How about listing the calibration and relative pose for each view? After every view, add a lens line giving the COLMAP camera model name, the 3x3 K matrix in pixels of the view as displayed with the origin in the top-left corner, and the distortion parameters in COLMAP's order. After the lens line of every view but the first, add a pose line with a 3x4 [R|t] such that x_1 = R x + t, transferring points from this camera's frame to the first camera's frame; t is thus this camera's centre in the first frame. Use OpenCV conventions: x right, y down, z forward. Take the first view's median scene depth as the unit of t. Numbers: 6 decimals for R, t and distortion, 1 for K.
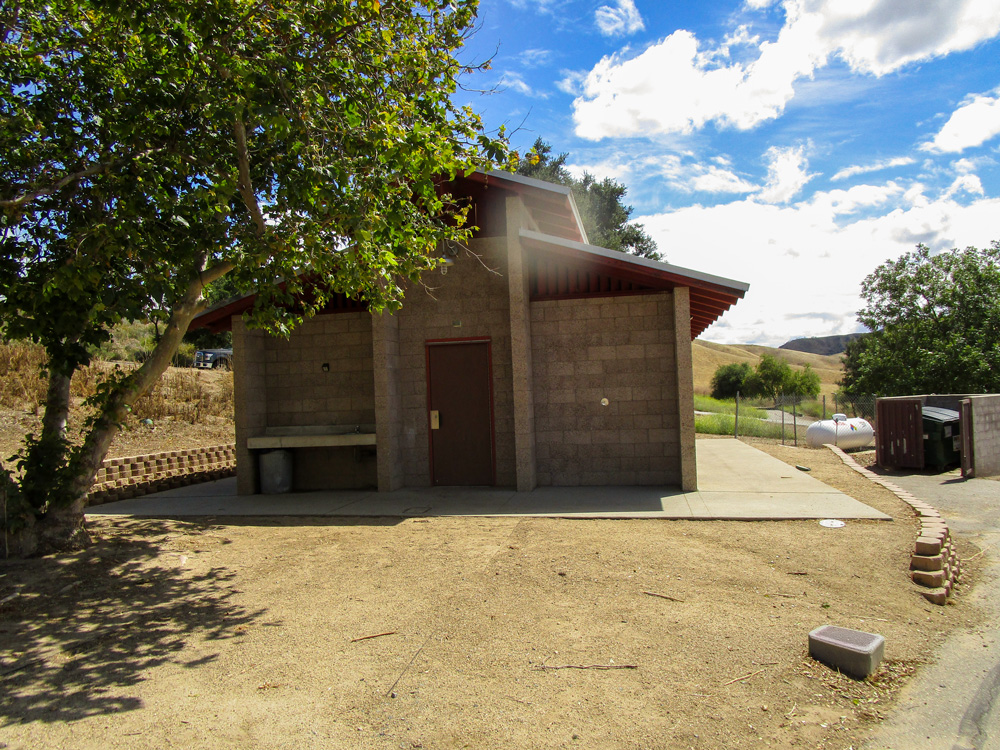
lens RADIAL K [[709.3, 0, 500.0], [0, 709.3, 375.0], [0, 0, 1]] dist [-0.008347, -0.002532]
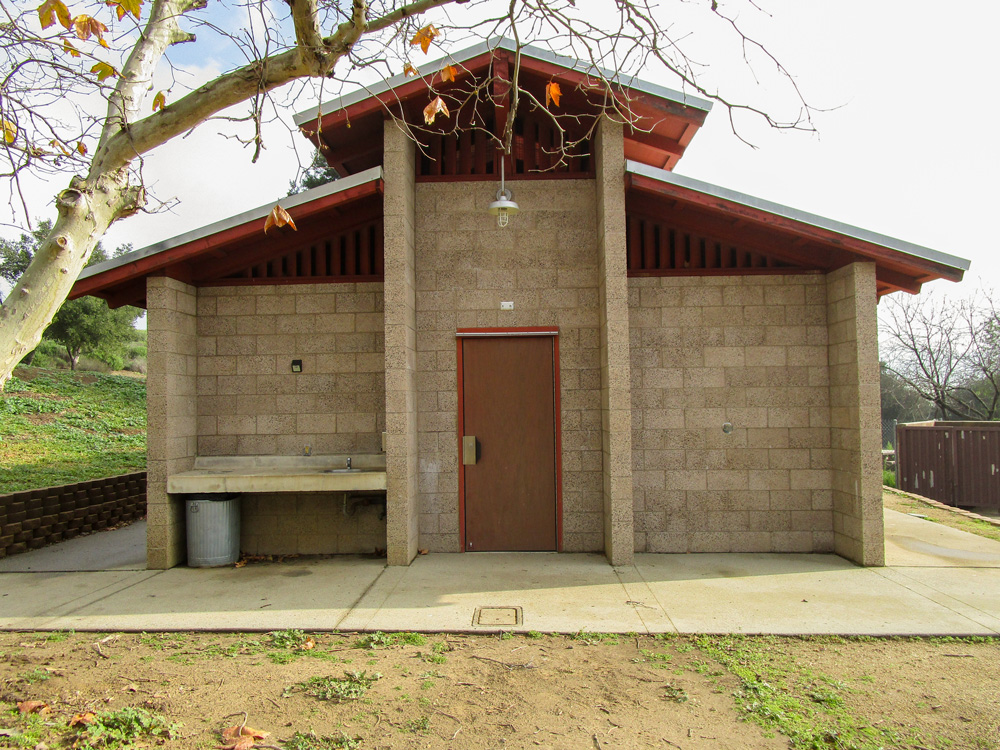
lens RADIAL K [[709.3, 0, 500.0], [0, 709.3, 375.0], [0, 0, 1]] dist [-0.008347, -0.002532]
pose [[0.988417, 0.029611, 0.148842, -0.168524], [-0.026611, 0.999401, -0.022105, 0.007201], [-0.149408, 0.017888, 0.988614, 0.354441]]
